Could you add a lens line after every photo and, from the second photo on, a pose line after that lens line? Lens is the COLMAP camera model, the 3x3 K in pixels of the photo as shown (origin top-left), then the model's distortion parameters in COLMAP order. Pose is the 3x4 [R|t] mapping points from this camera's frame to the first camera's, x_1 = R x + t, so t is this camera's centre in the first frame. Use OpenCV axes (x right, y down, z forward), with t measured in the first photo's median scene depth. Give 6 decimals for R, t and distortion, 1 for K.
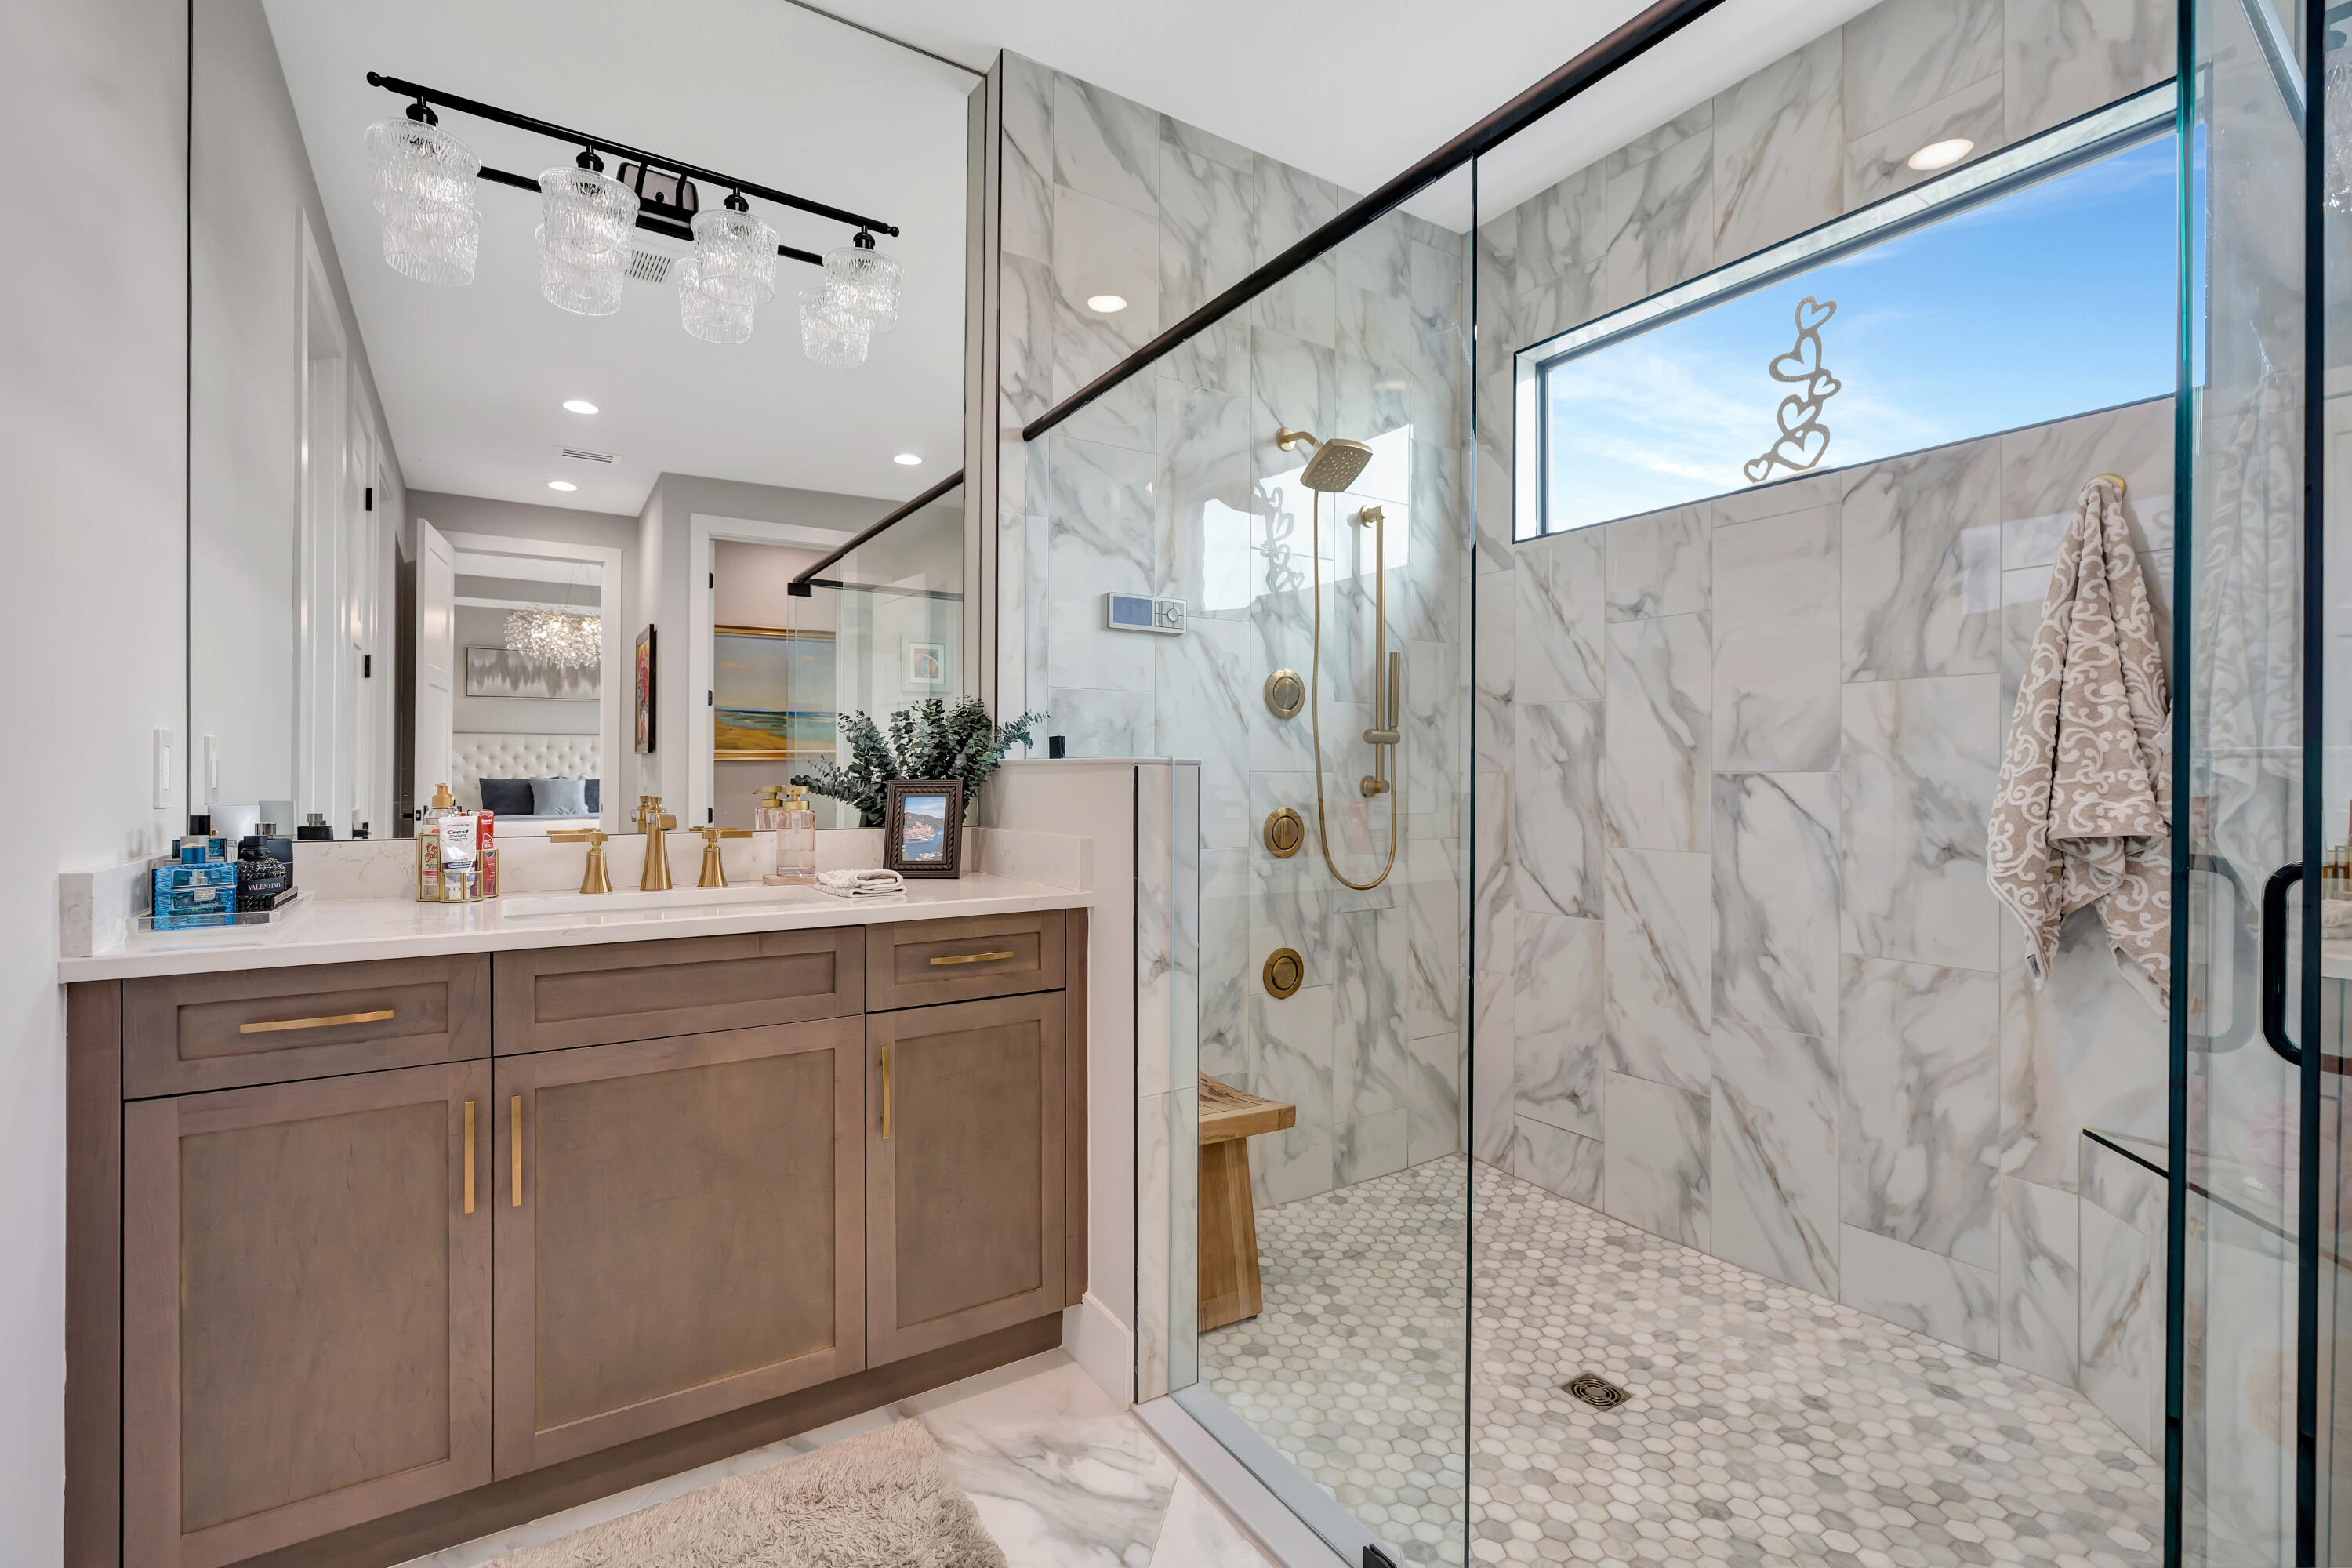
lens RADIAL K [[1045.5, 0, 1169.8], [0, 1045.5, 778.4], [0, 0, 1]] dist [-0.010764, 0.005051]
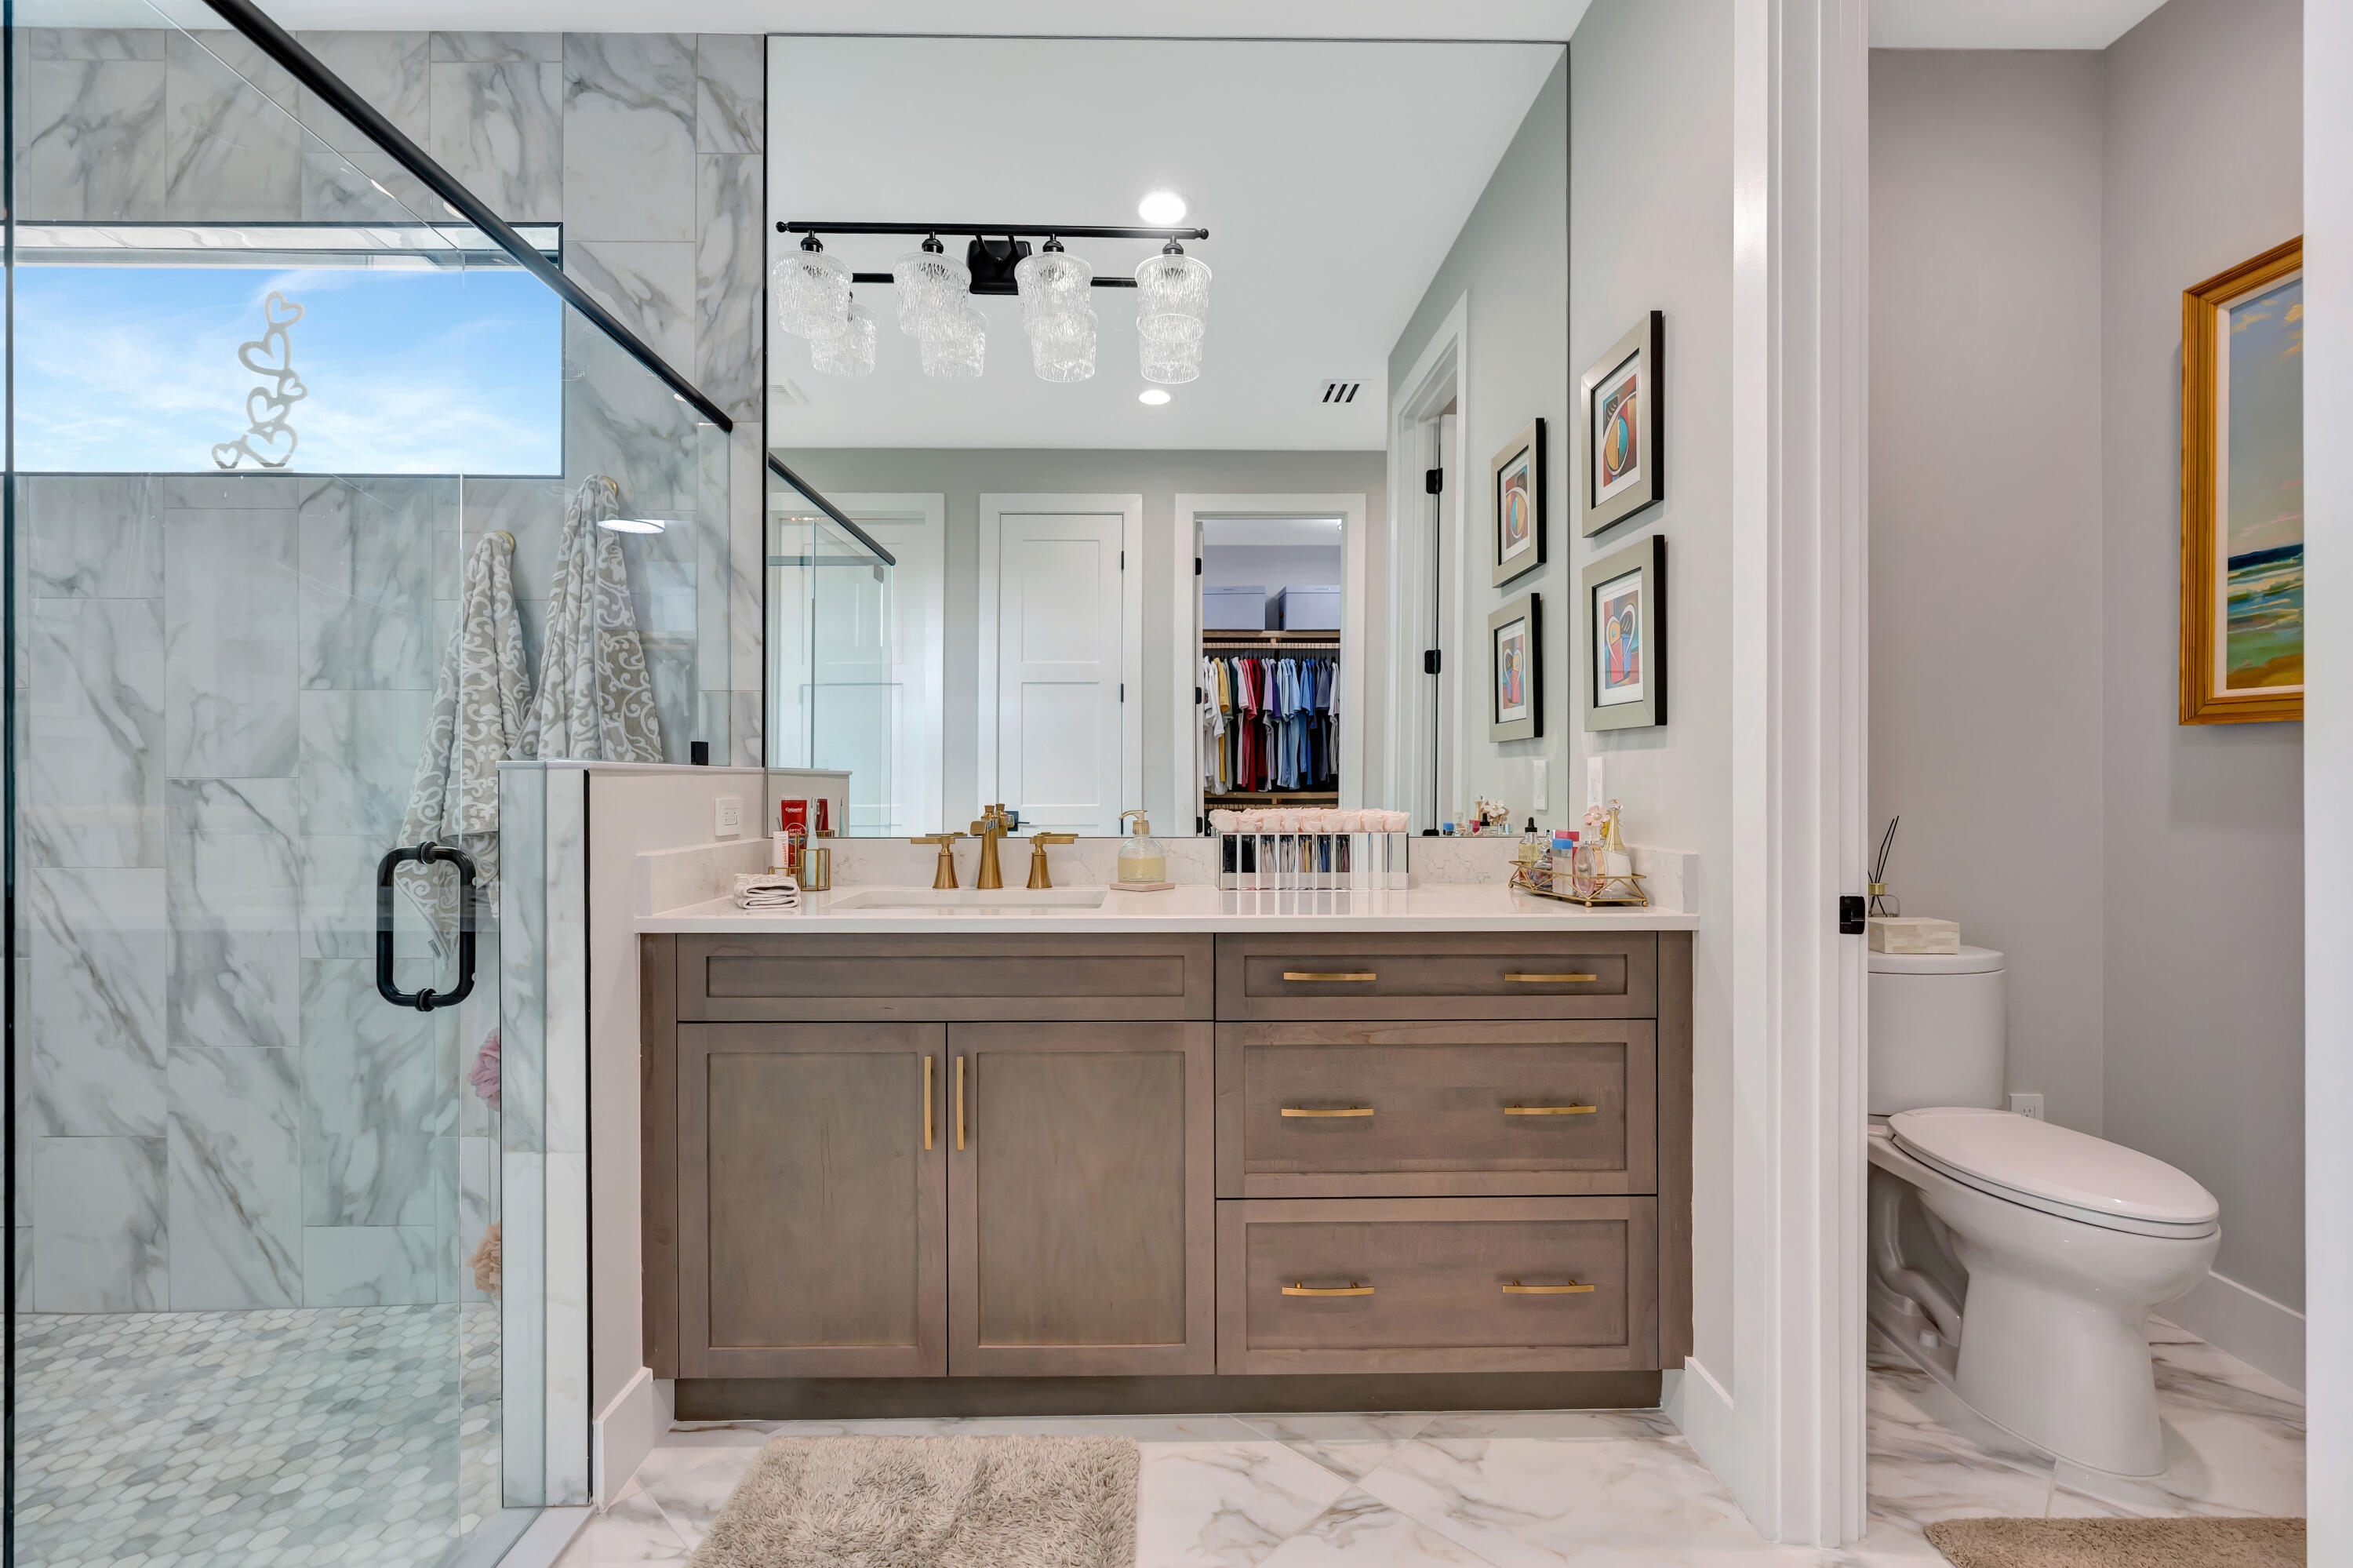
lens RADIAL K [[1055.3, 0, 1168.0], [0, 1055.3, 789.8], [0, 0, 1]] dist [-0.009936, 0.004721]
pose [[0.531391, -0.004582, 0.847115, 0.220516], [0.001269, 0.999989, 0.004613, 0.001263], [-0.847126, -0.001376, 0.531390, -0.232017]]
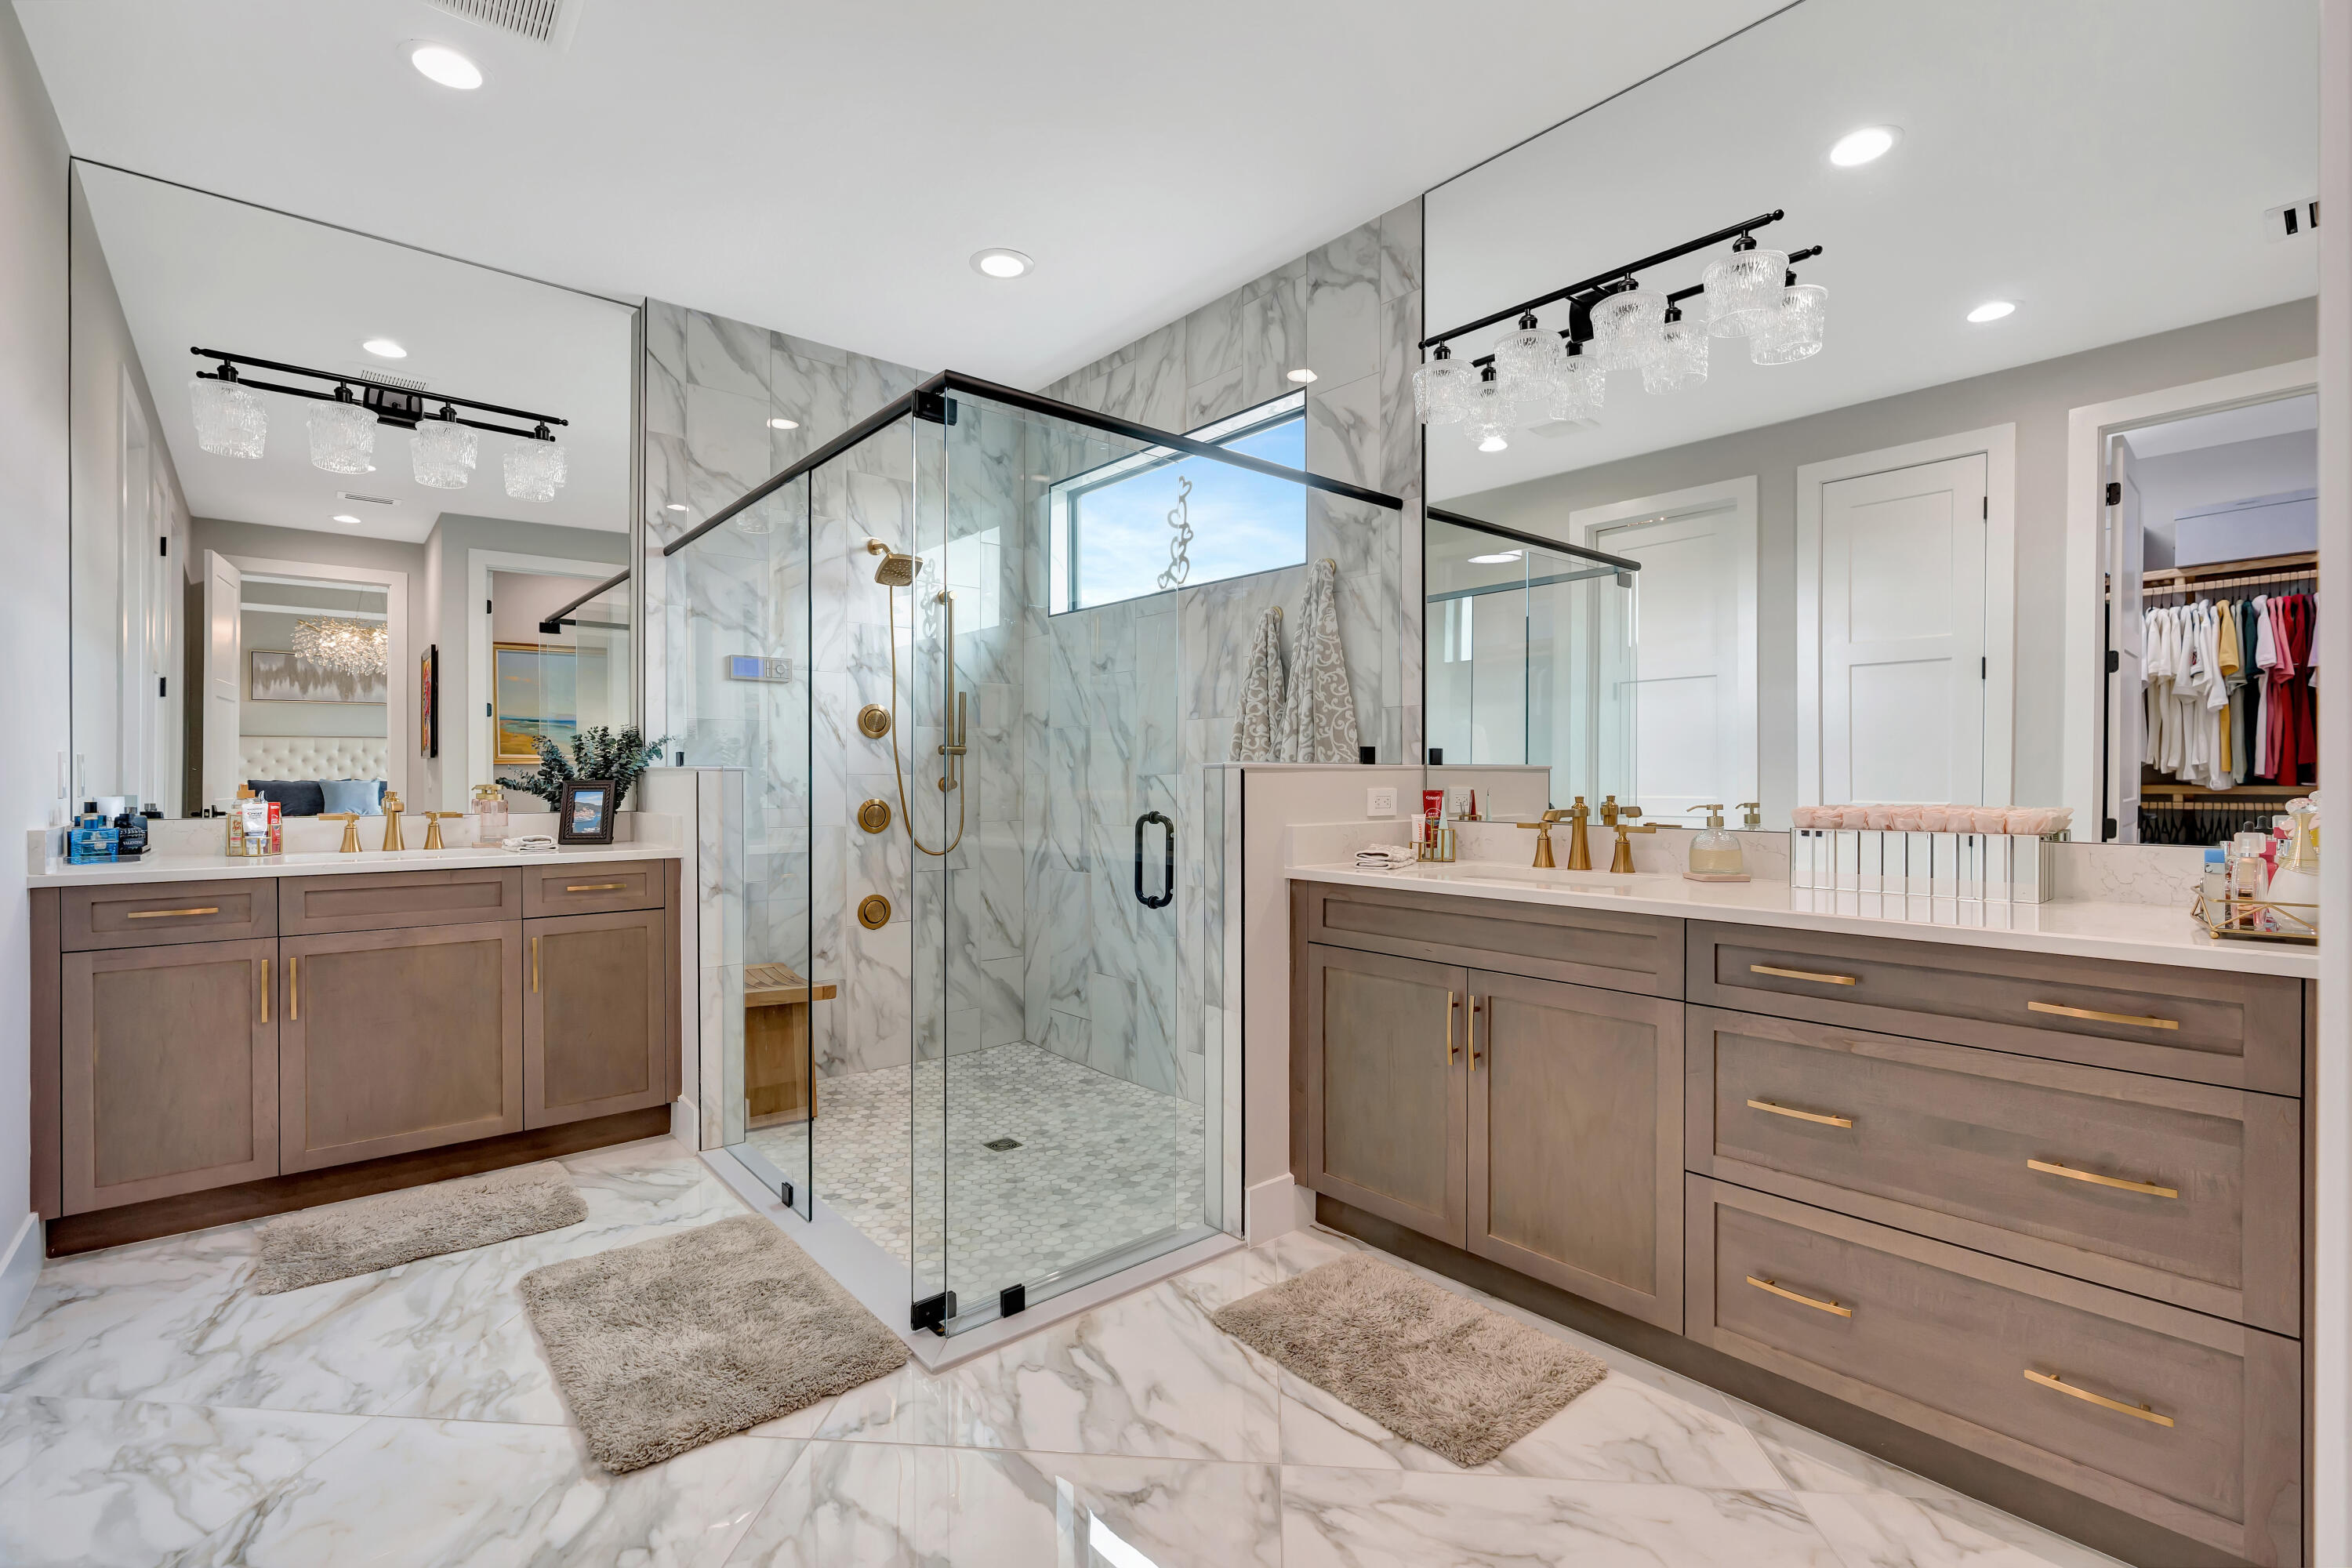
lens RADIAL K [[1049.8, 0, 1169.3], [0, 1049.8, 781.0], [0, 0, 1]] dist [-0.004099, 0.000823]
pose [[0.991932, -0.002615, 0.126744, 0.387669], [0.002327, 0.999994, 0.002413, 0.000451], [-0.126750, -0.002099, 0.991933, -0.591965]]
